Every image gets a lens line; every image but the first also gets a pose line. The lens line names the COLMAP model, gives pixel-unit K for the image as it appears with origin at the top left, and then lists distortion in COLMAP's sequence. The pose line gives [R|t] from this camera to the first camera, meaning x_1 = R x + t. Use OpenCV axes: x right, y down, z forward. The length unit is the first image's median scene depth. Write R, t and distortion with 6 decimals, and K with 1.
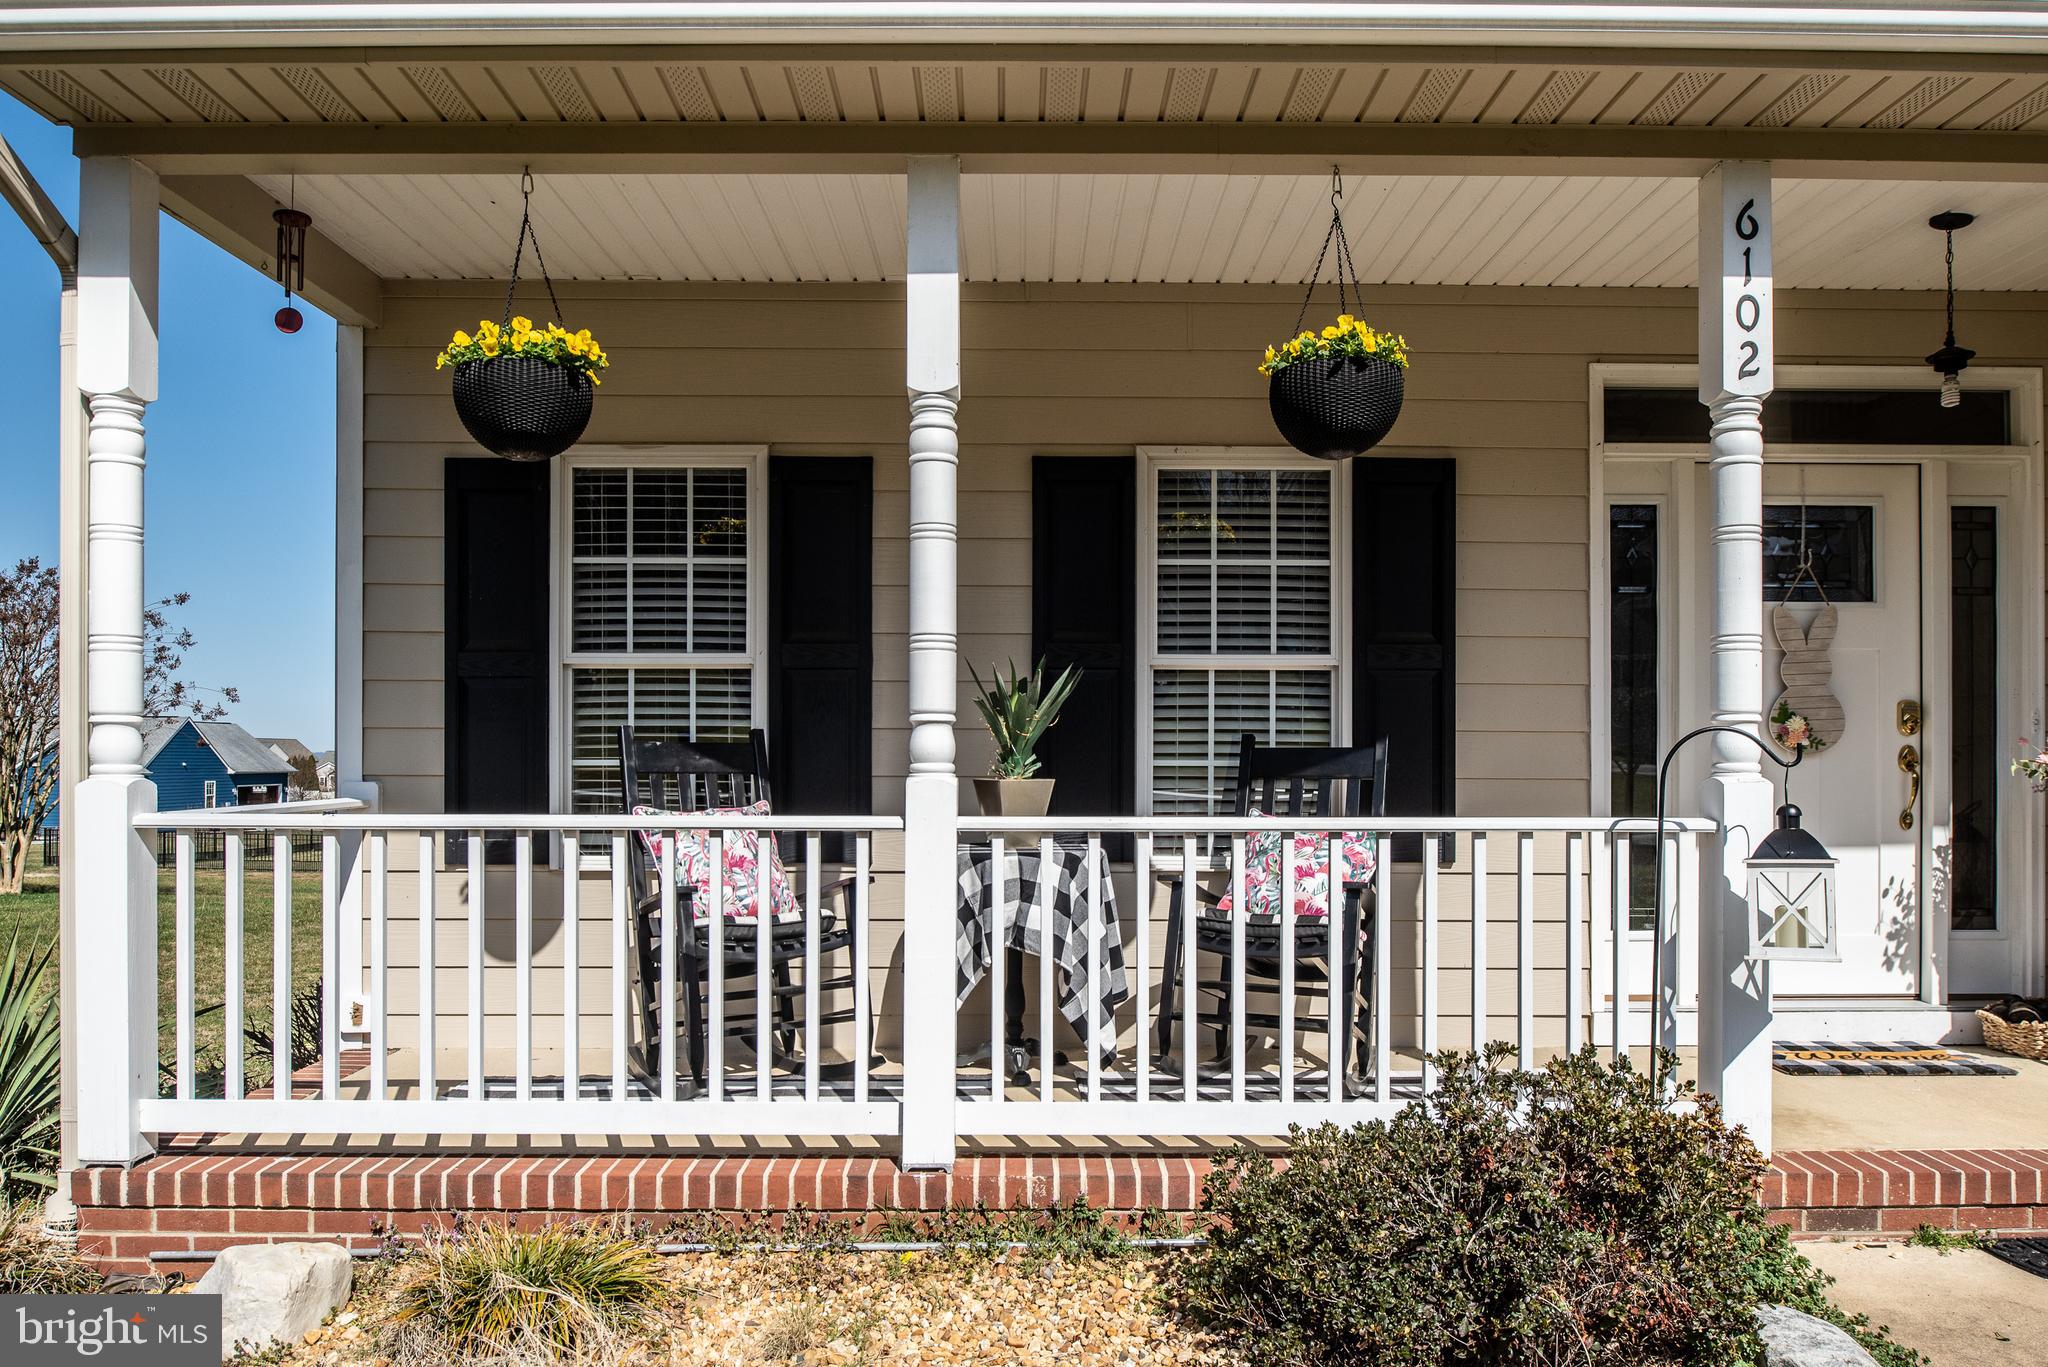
lens RADIAL K [[1426.2, 0, 1026.2], [0, 1426.2, 745.3], [0, 0, 1]] dist [-0.003725, -0.003263]
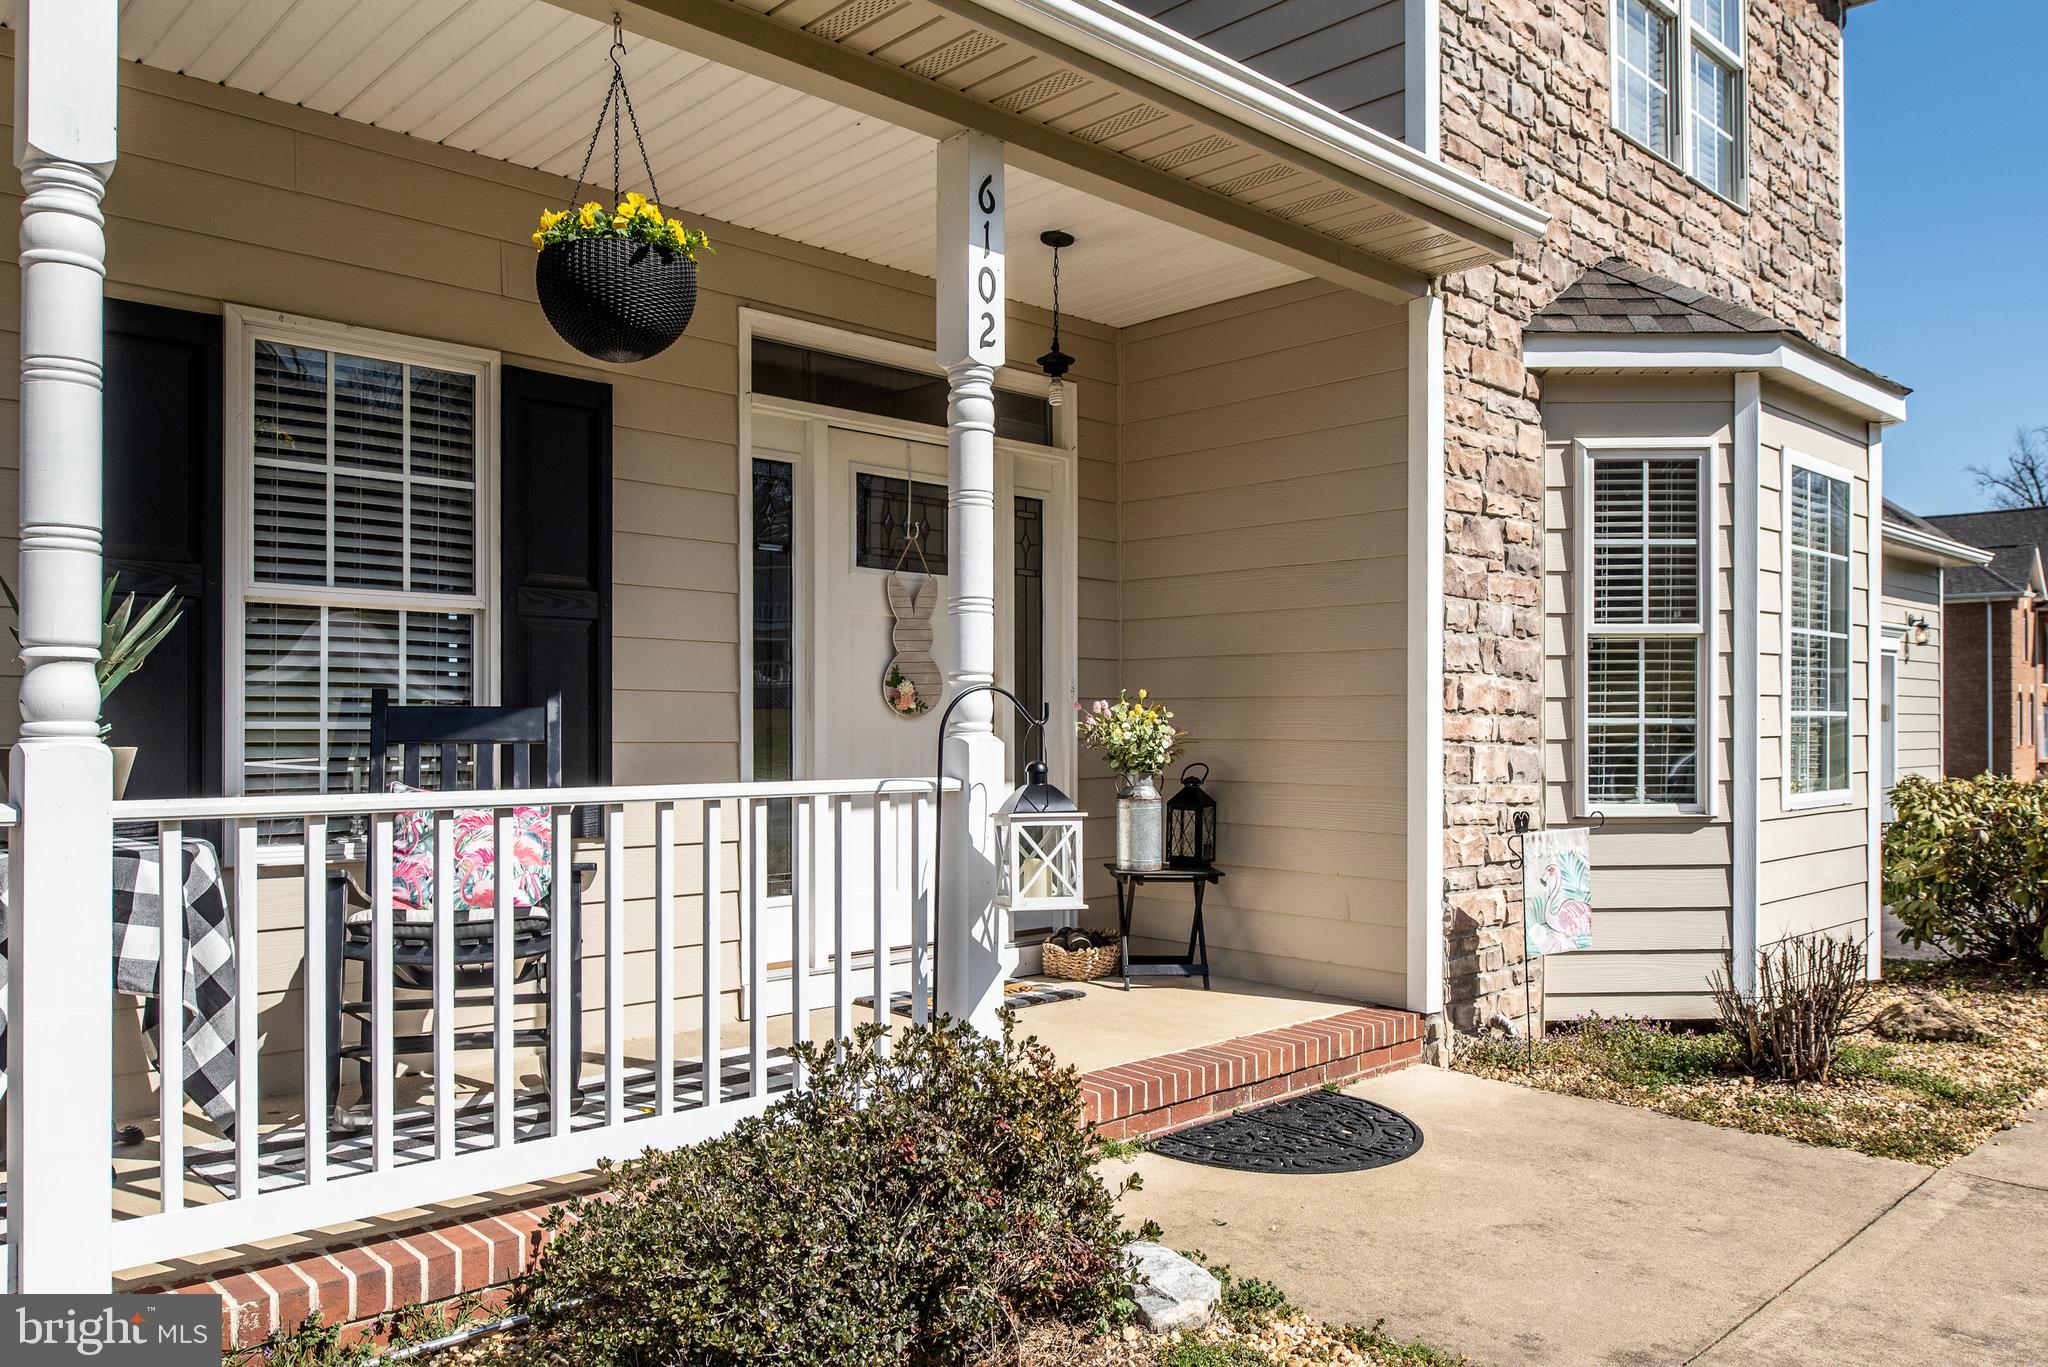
lens RADIAL K [[1506.9, 0, 1022.4], [0, 1506.9, 719.2], [0, 0, 1]] dist [-0.002587, -0.001462]
pose [[0.732346, 0.002371, 0.680929, -0.153768], [-0.004963, 0.999986, 0.001855, 0.005633], [-0.680915, -0.004738, 0.732347, 0.132151]]
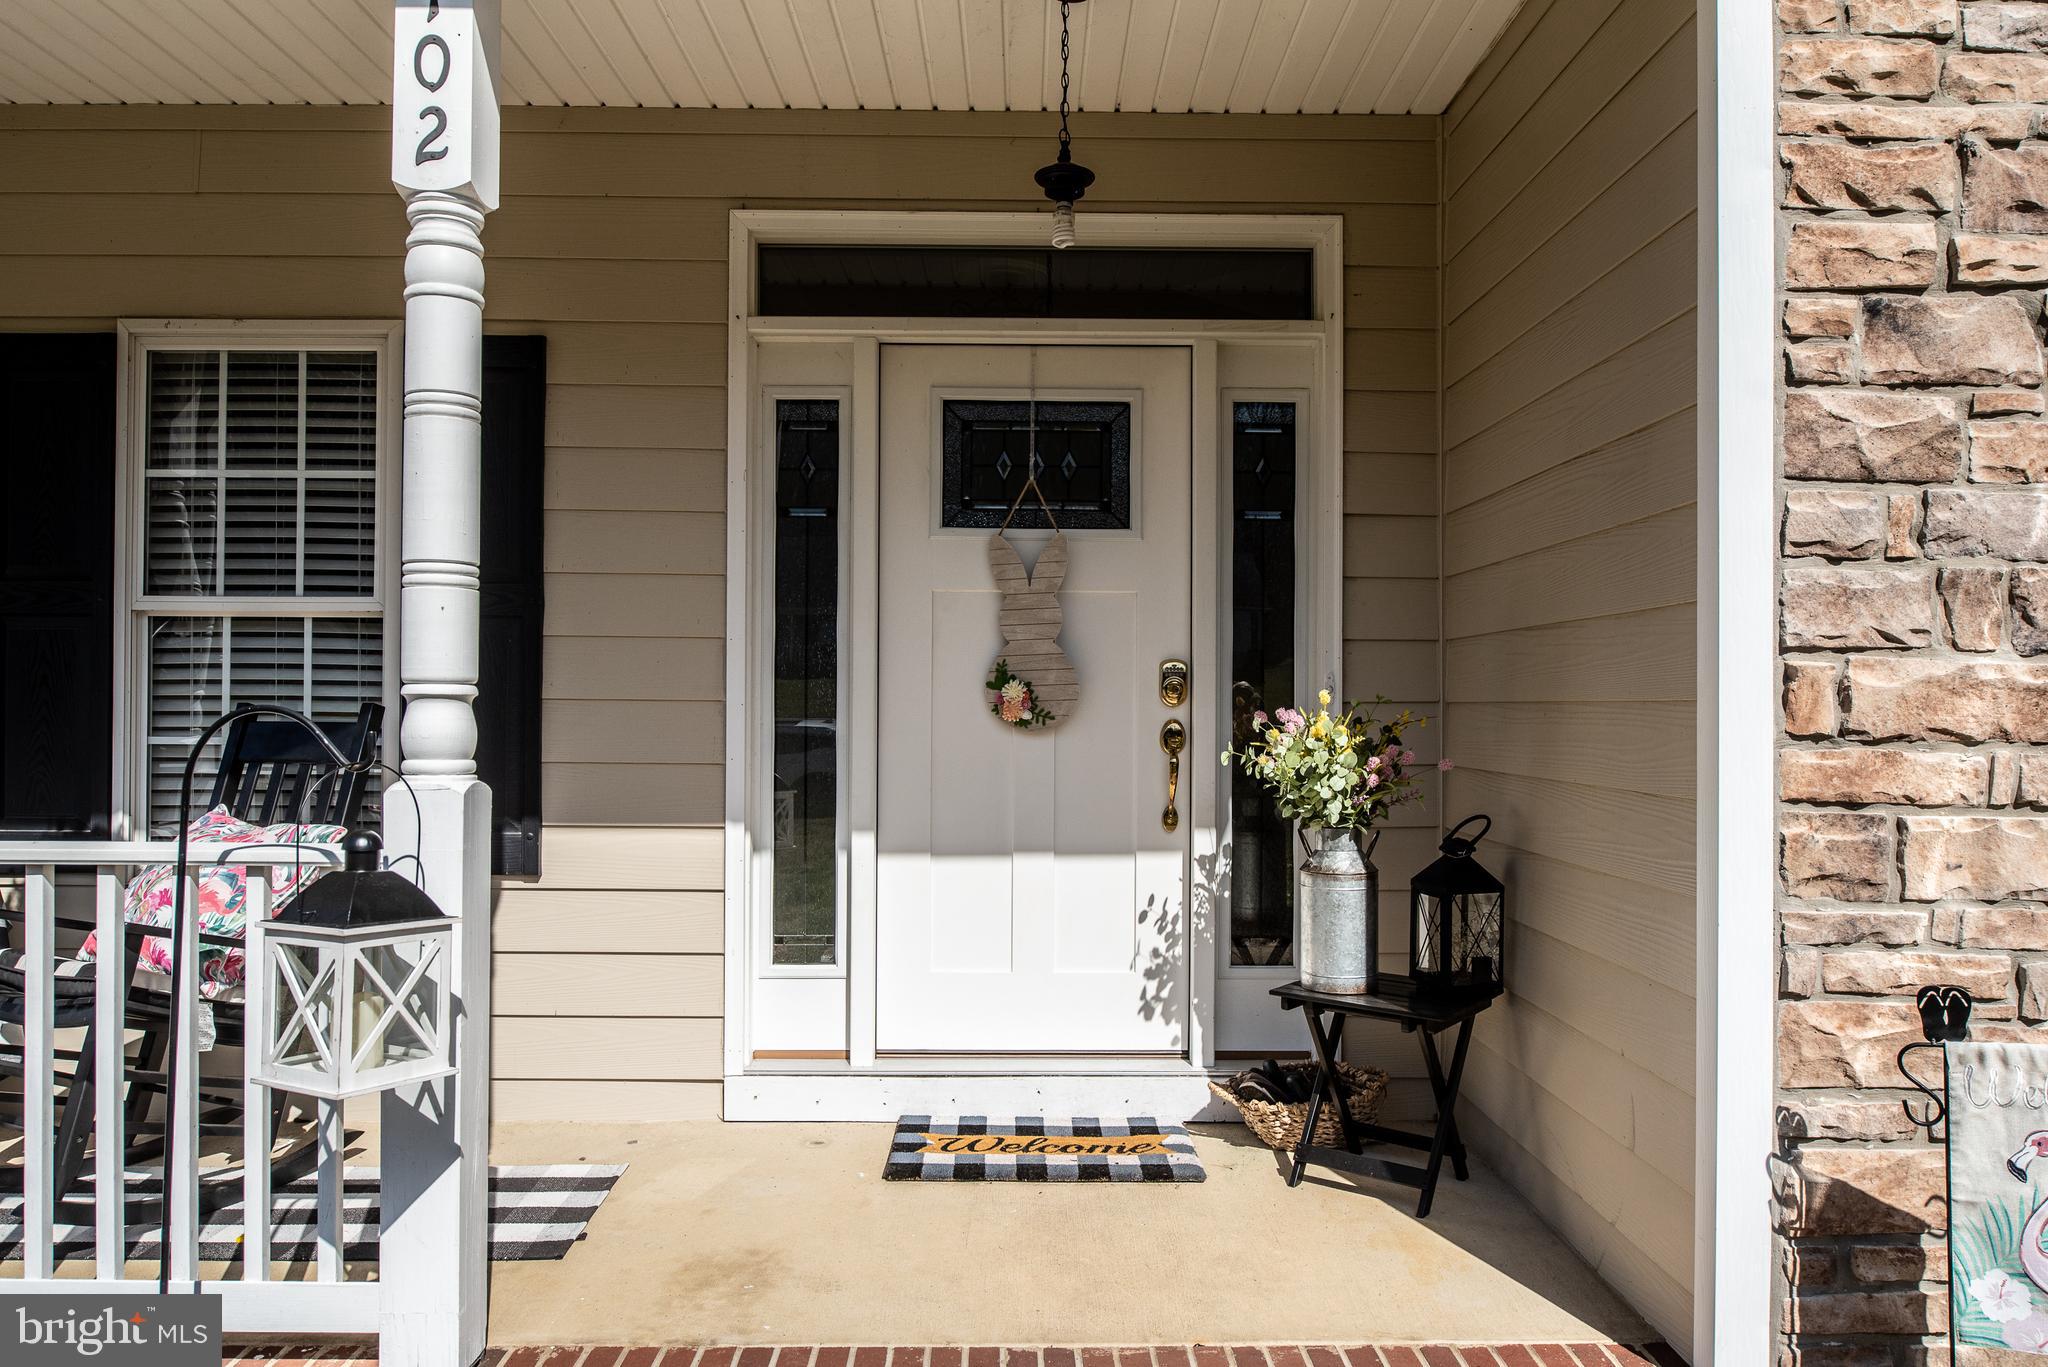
lens RADIAL K [[1409.4, 0, 1025.9], [0, 1409.4, 689.6], [0, 0, 1]] dist [-0.006305, -0.006261]
pose [[0.999981, 0.003006, -0.005325, 0.559587], [-0.003031, 0.999984, -0.004810, -0.012315], [0.005310, 0.004827, 0.999974, 0.262132]]
